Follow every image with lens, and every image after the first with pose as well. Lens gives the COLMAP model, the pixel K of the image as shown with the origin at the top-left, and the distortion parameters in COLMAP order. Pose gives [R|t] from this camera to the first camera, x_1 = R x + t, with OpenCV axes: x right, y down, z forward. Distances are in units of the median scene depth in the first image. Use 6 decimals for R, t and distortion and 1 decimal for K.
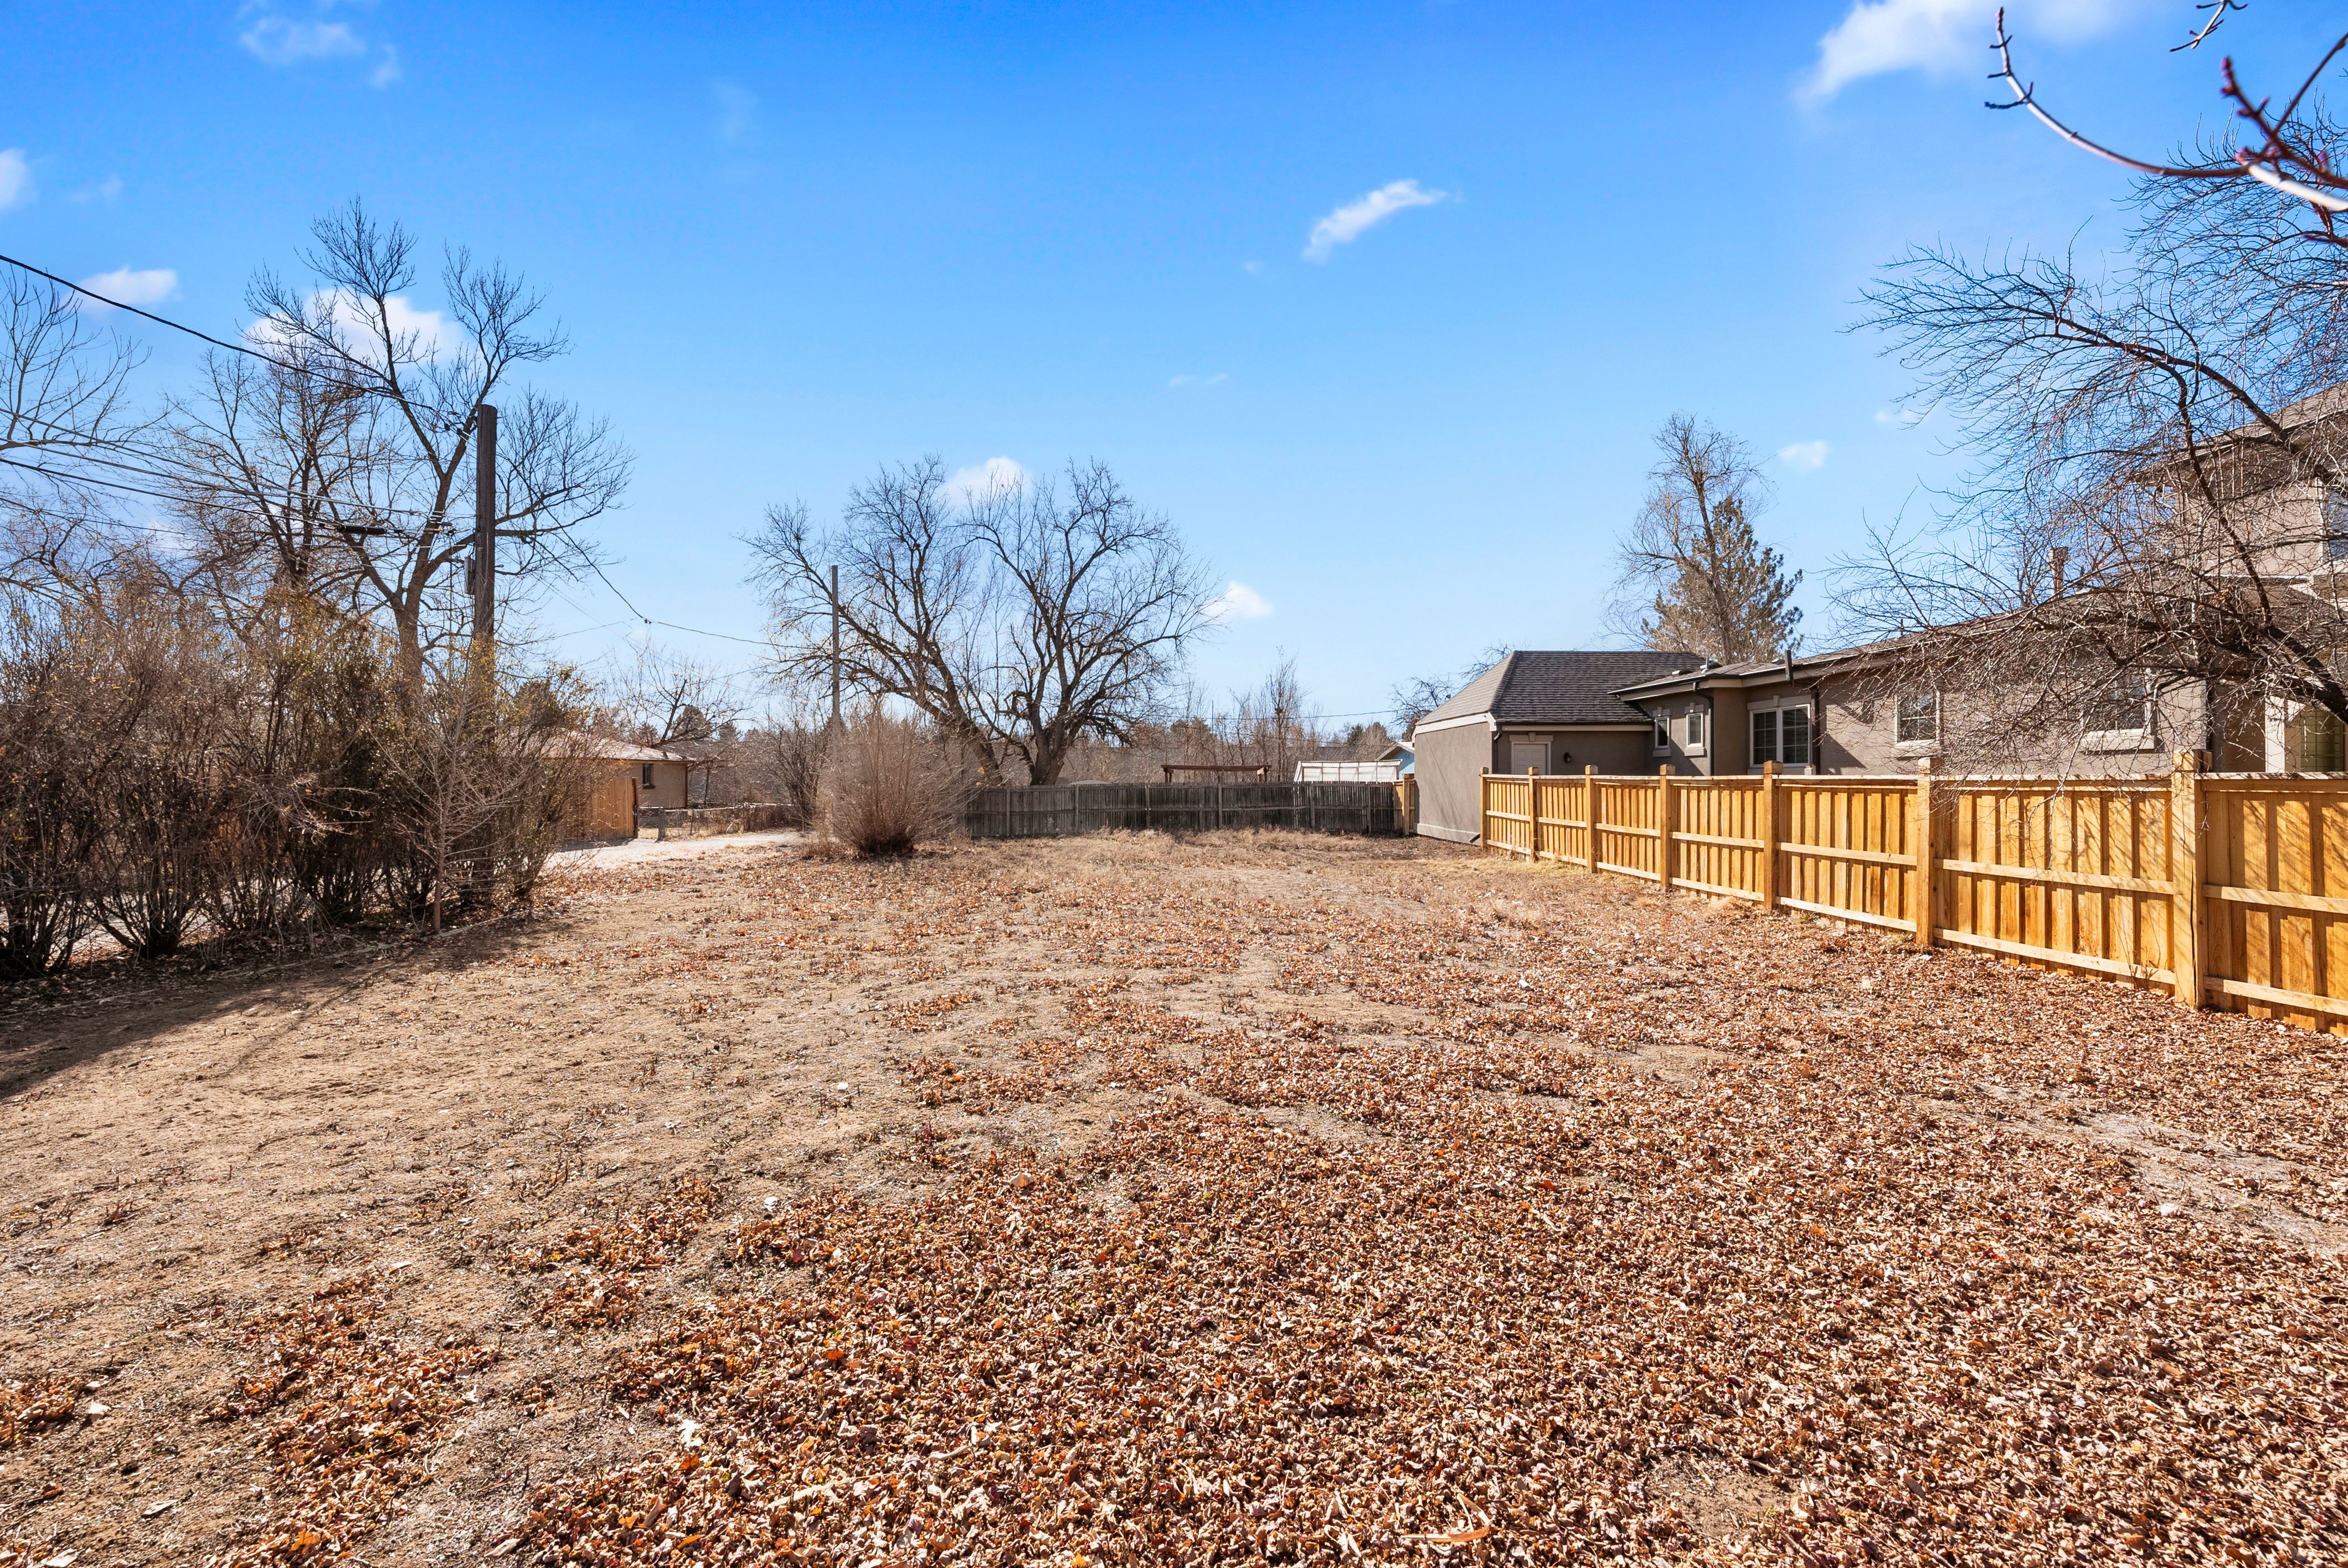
lens RADIAL K [[920.9, 0, 1174.0], [0, 920.9, 784.0], [0, 0, 1]] dist [-0.002846, -0.000556]
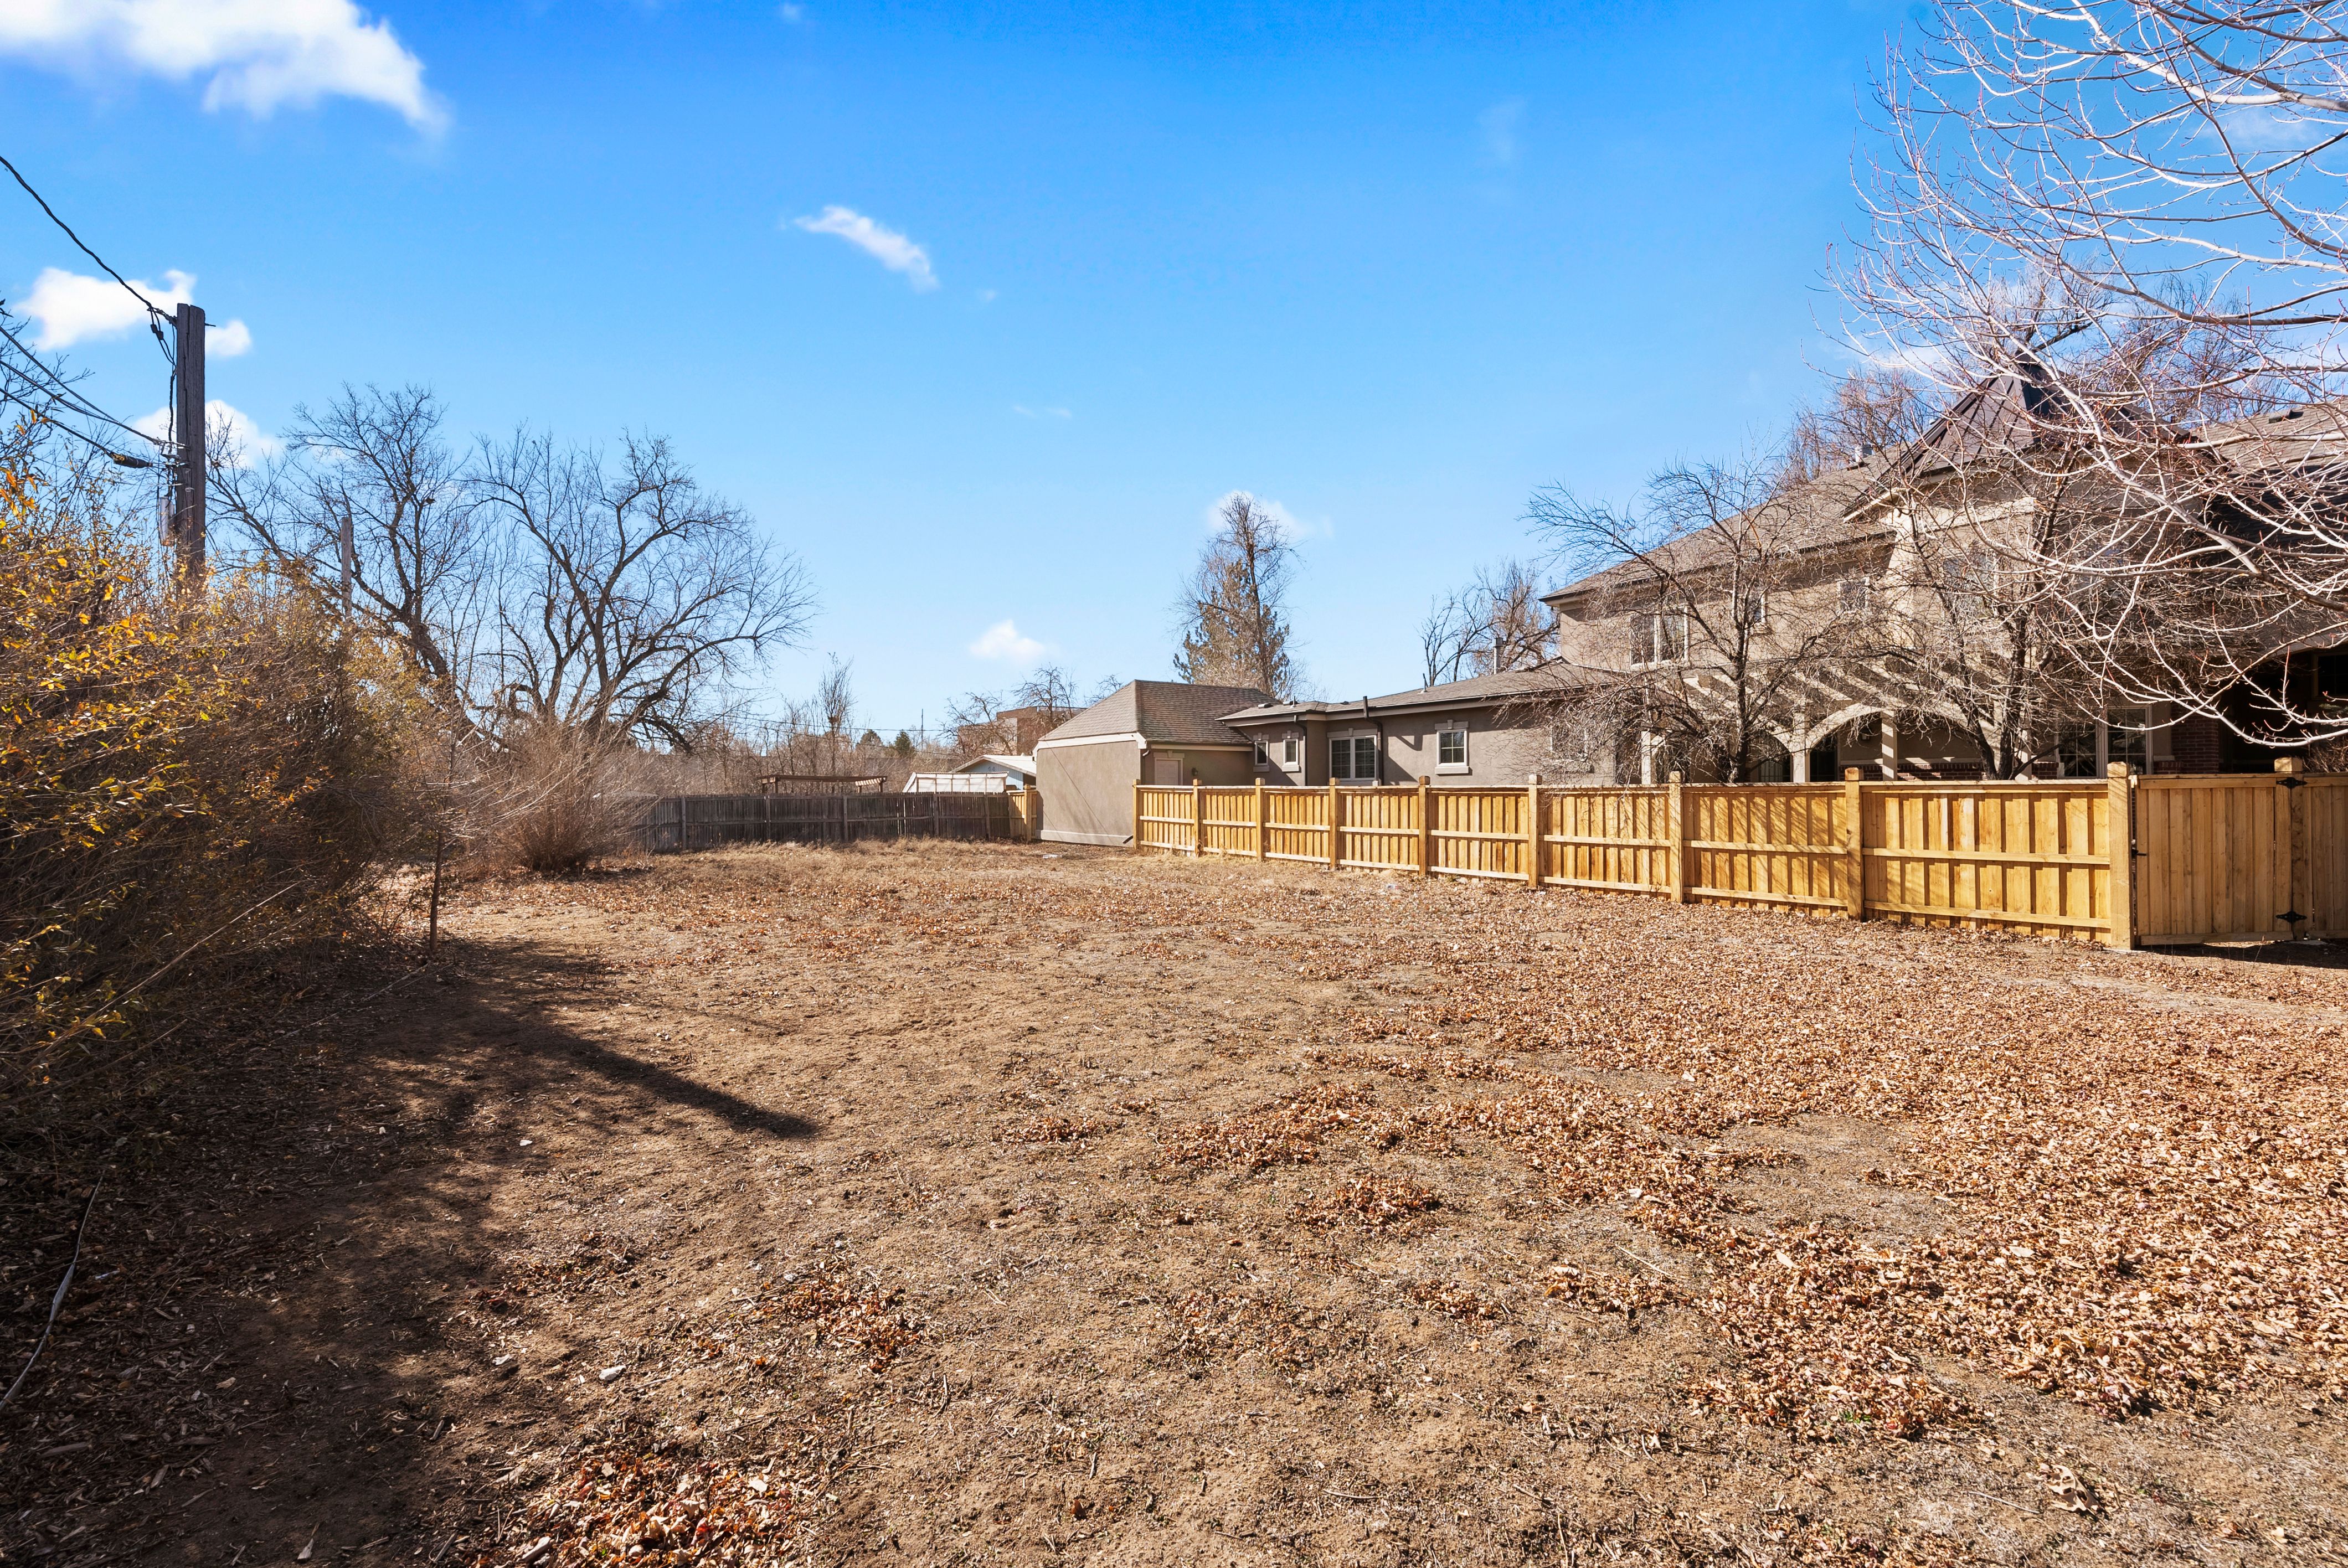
lens RADIAL K [[920.9, 0, 1174.0], [0, 920.9, 784.0], [0, 0, 1]] dist [-0.002846, -0.000556]
pose [[0.867777, 0.004307, 0.496935, -0.400234], [0.002224, 0.999919, -0.012551, 0.005528], [-0.496949, 0.011997, 0.867697, -0.087075]]
